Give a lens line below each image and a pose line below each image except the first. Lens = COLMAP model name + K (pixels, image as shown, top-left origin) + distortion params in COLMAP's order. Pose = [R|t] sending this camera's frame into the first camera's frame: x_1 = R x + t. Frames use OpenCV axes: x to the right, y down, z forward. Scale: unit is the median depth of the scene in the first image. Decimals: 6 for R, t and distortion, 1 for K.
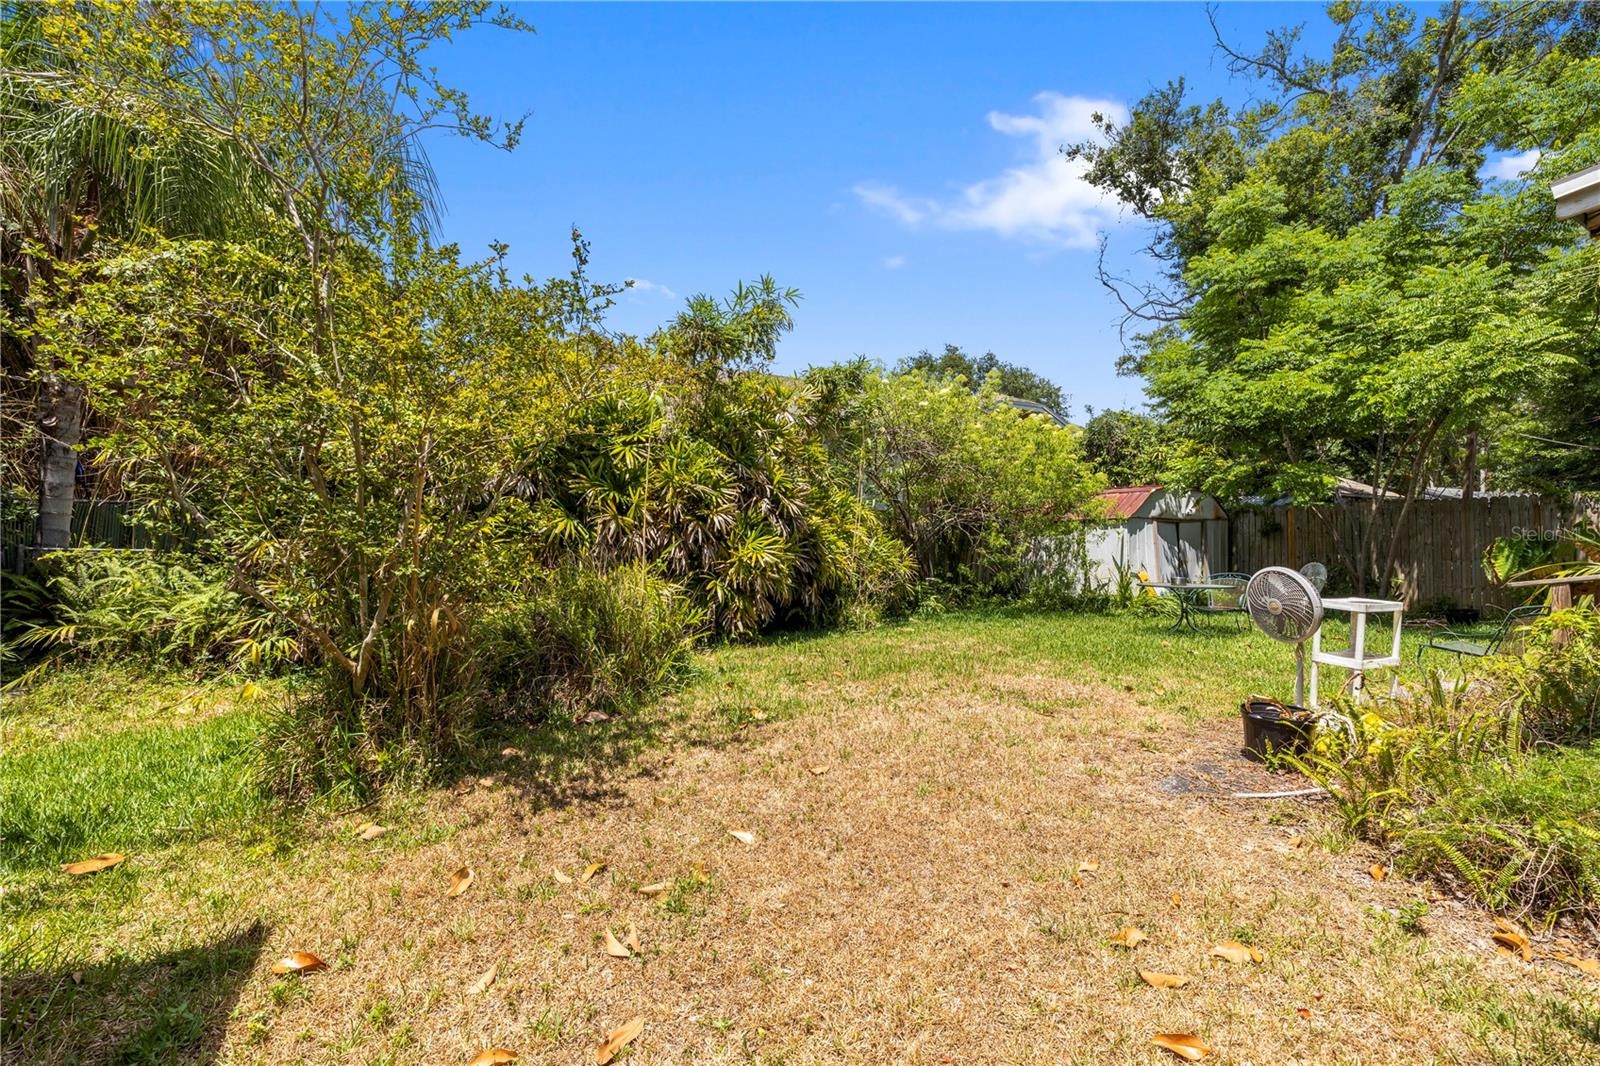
lens RADIAL K [[674.2, 0, 795.9], [0, 674.2, 531.1], [0, 0, 1]] dist [0.000650, -0.000196]
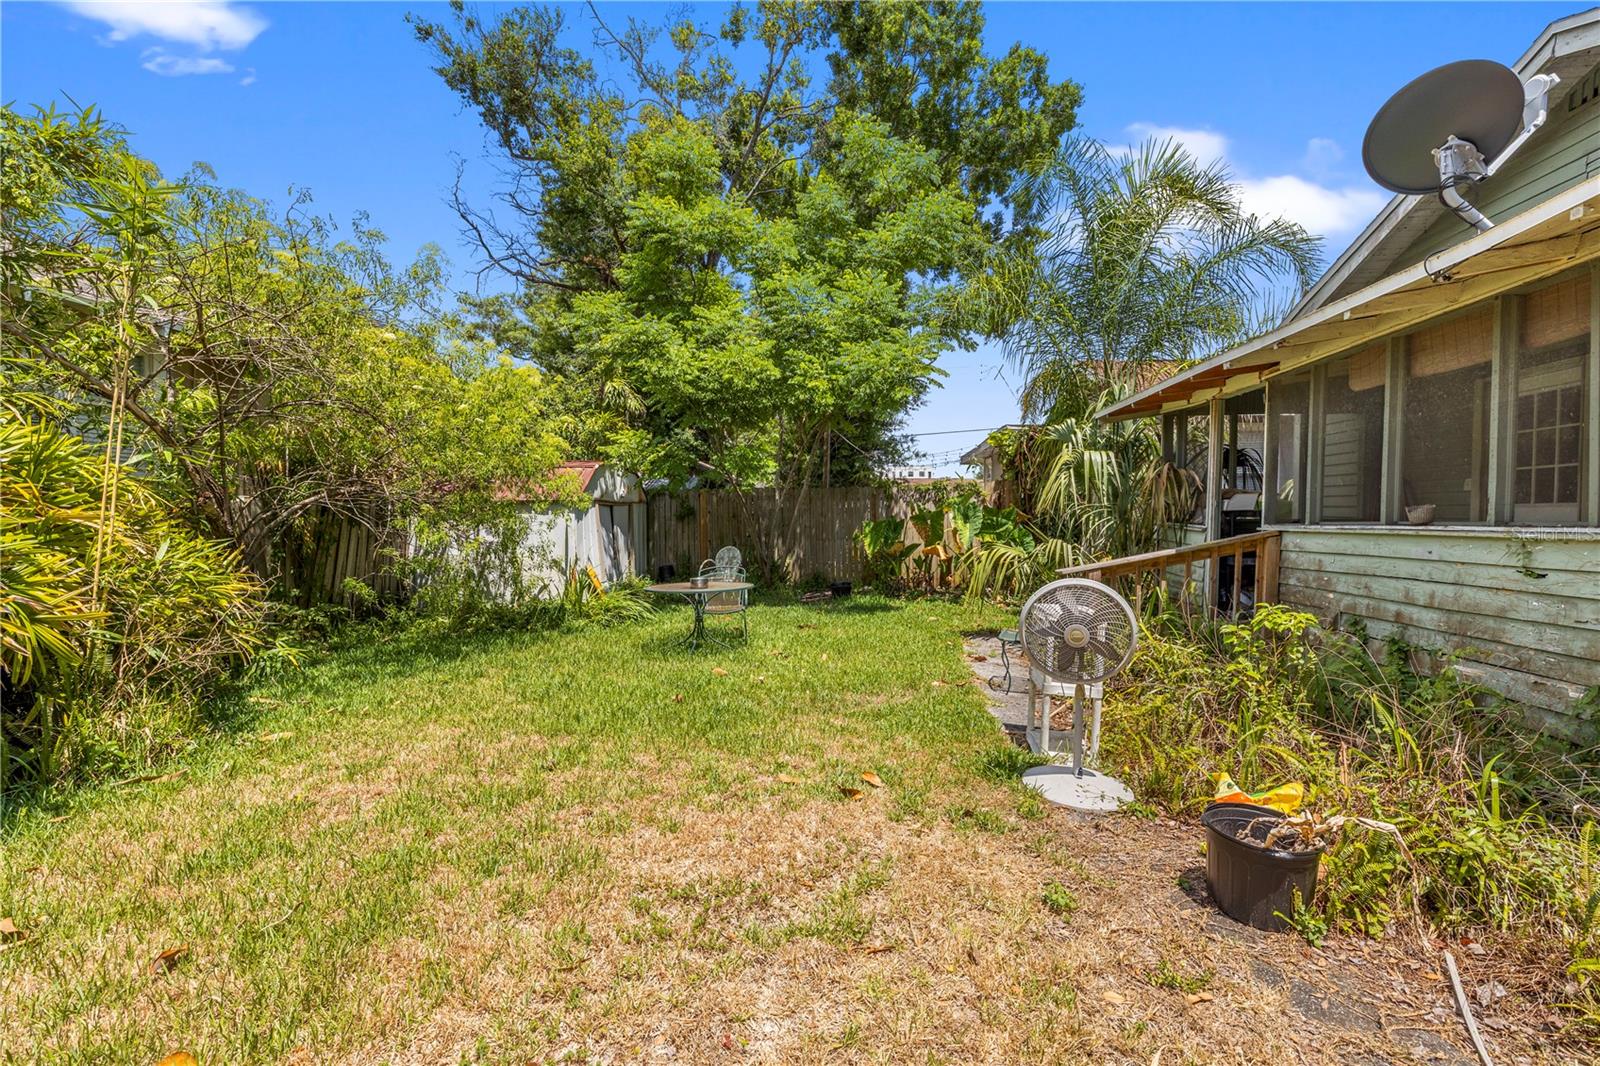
lens RADIAL K [[674.2, 0, 795.9], [0, 674.2, 531.1], [0, 0, 1]] dist [0.000650, -0.000196]
pose [[0.568883, -0.024846, 0.822043, -0.005581], [0.000192, 0.999548, 0.030078, -0.006443], [-0.822418, -0.016953, 0.568630, 0.333000]]
